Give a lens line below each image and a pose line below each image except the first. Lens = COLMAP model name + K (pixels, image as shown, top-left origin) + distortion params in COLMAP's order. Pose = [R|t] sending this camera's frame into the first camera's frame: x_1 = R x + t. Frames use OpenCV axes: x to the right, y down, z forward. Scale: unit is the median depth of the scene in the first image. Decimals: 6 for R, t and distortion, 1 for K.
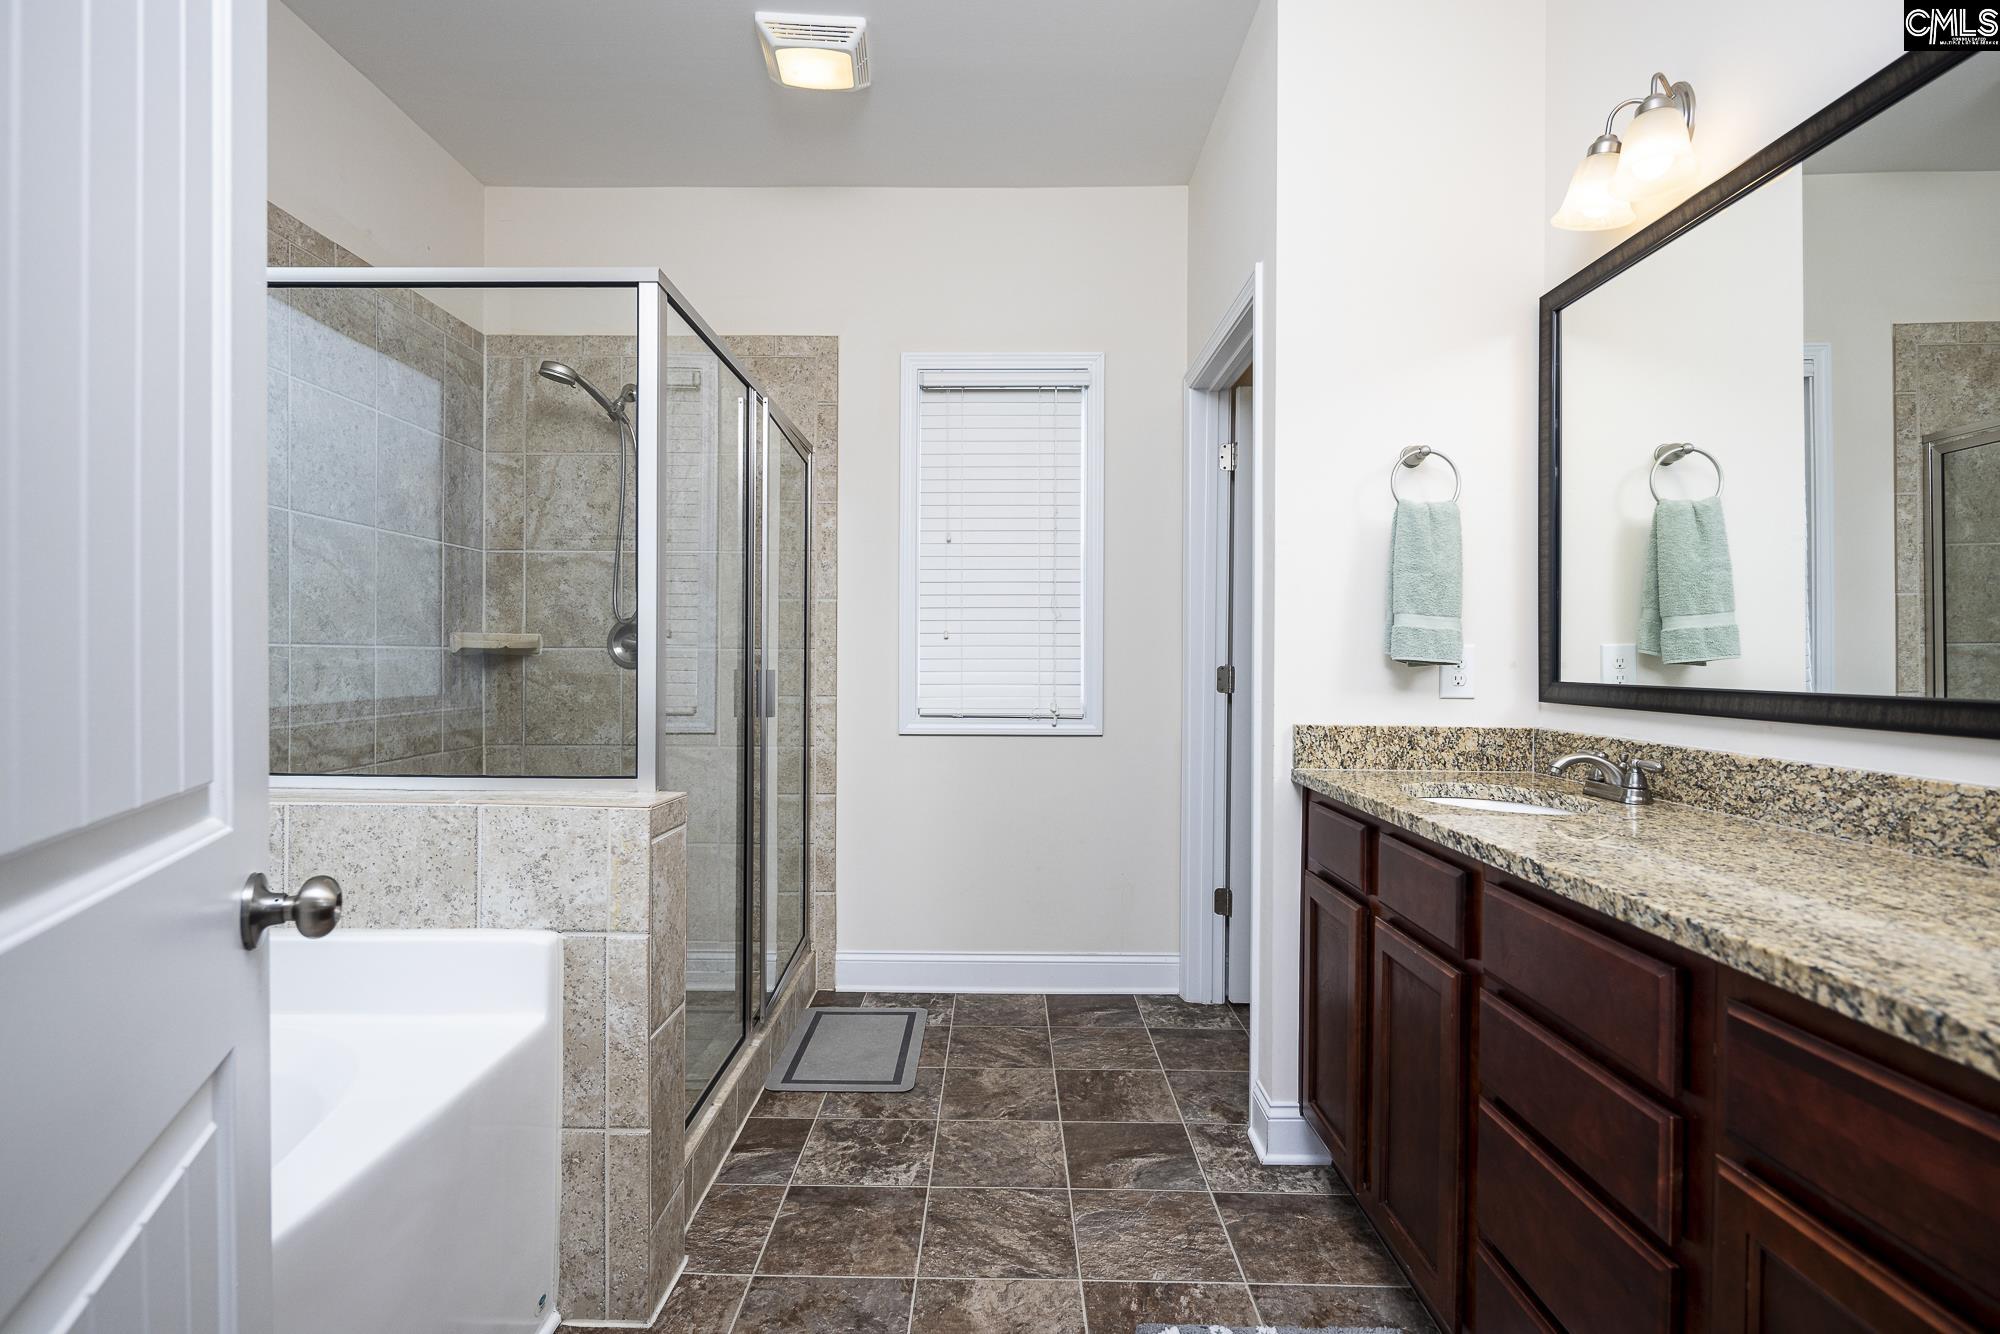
lens RADIAL K [[960.2, 0, 997.1], [0, 960.2, 664.5], [0, 0, 1]] dist [0.002368, -0.002604]
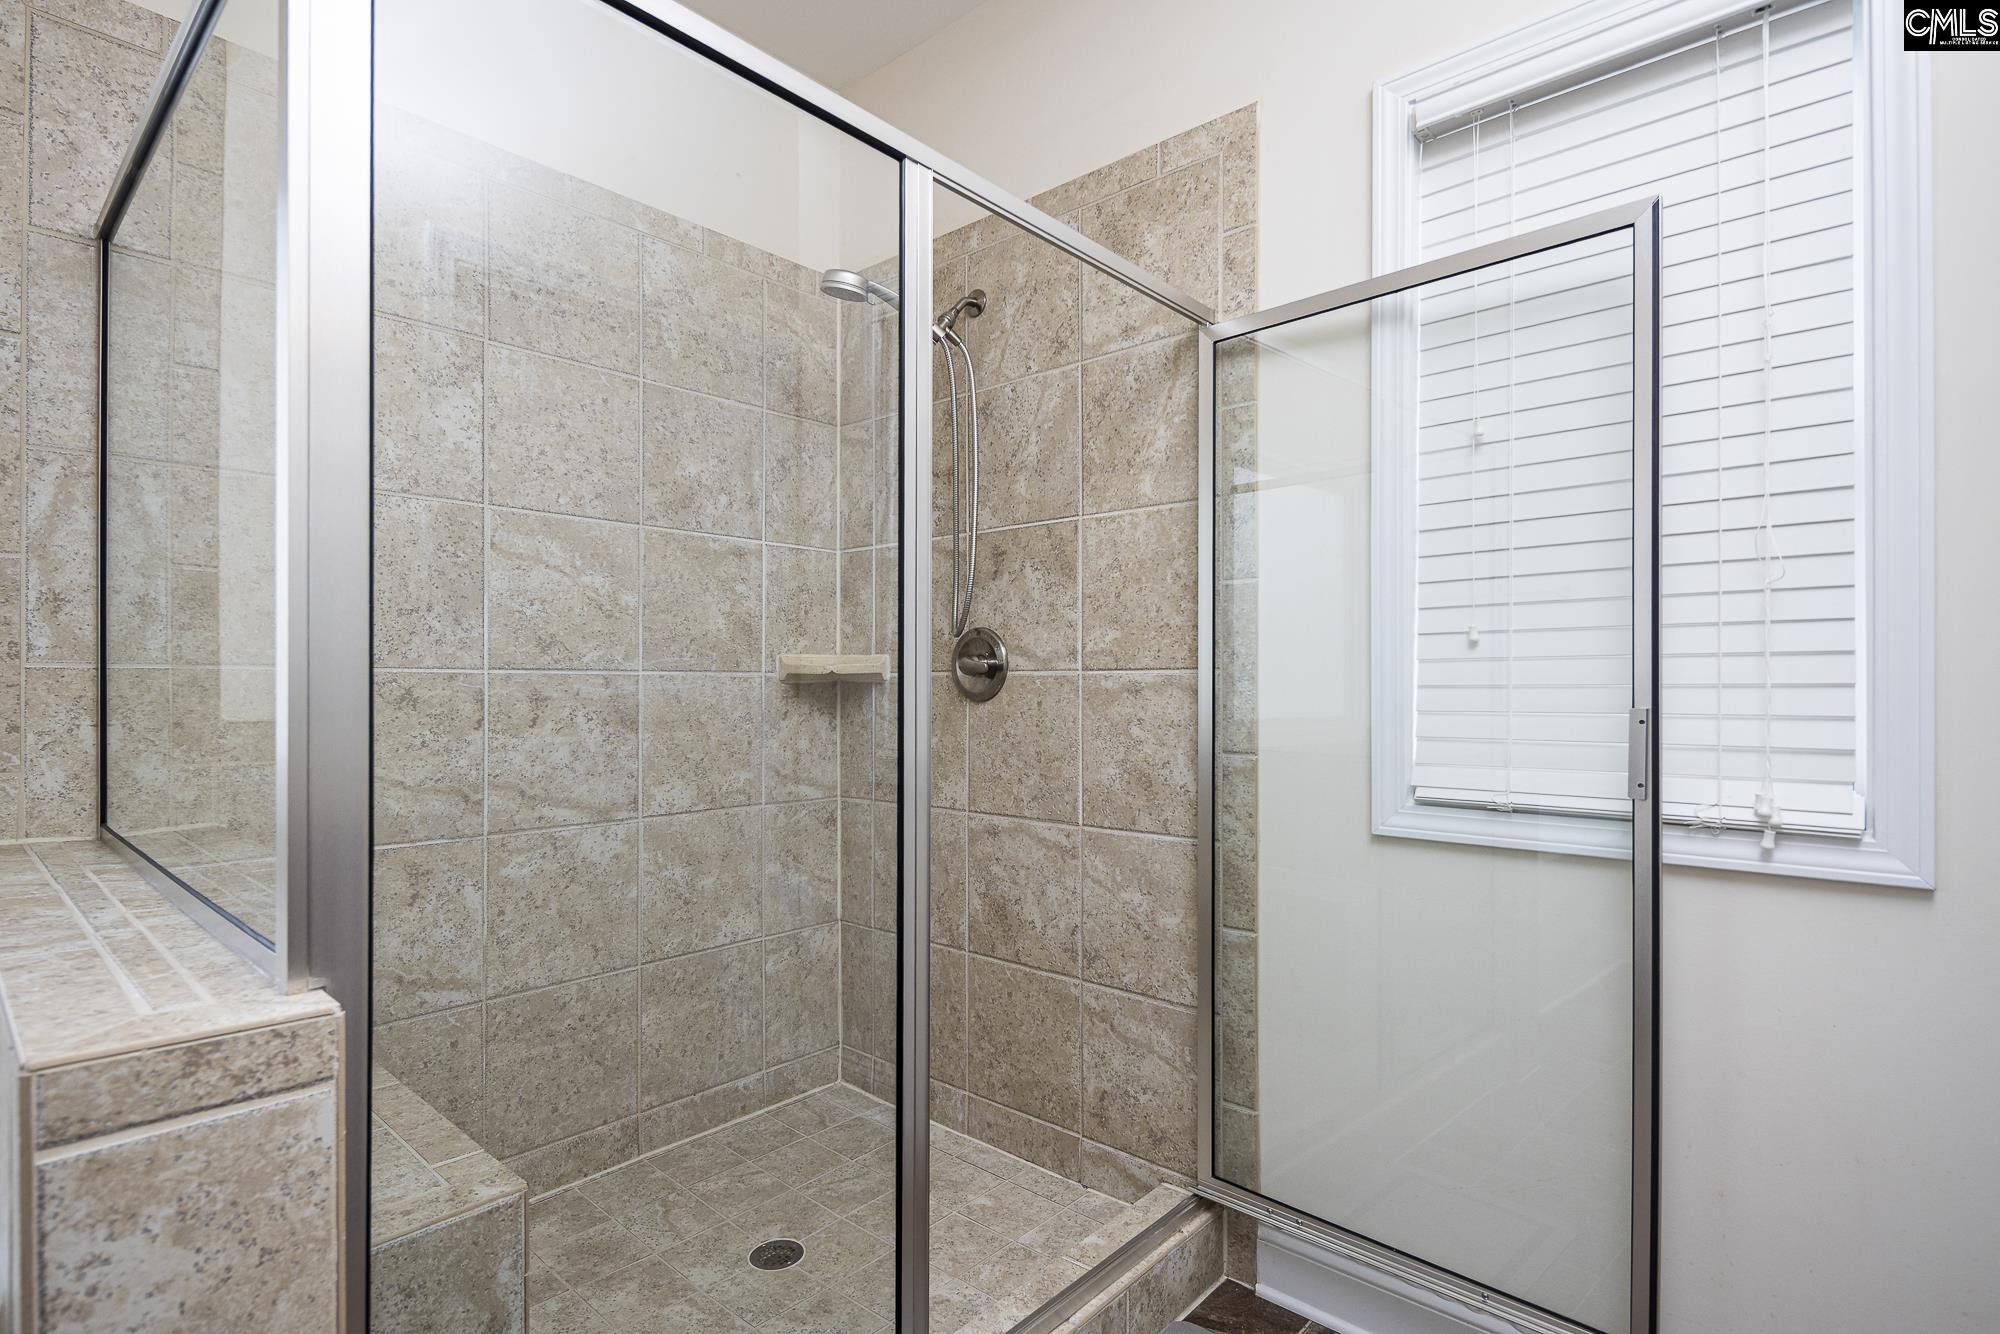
lens RADIAL K [[960.2, 0, 1000.2], [0, 960.2, 687.0], [0, 0, 1]] dist [0.002368, -0.002604]
pose [[0.740074, -0.000874, -0.672525, 0.104132], [-0.002695, 0.999987, -0.004265, -0.003695], [0.672520, 0.004968, 0.740062, 0.542811]]
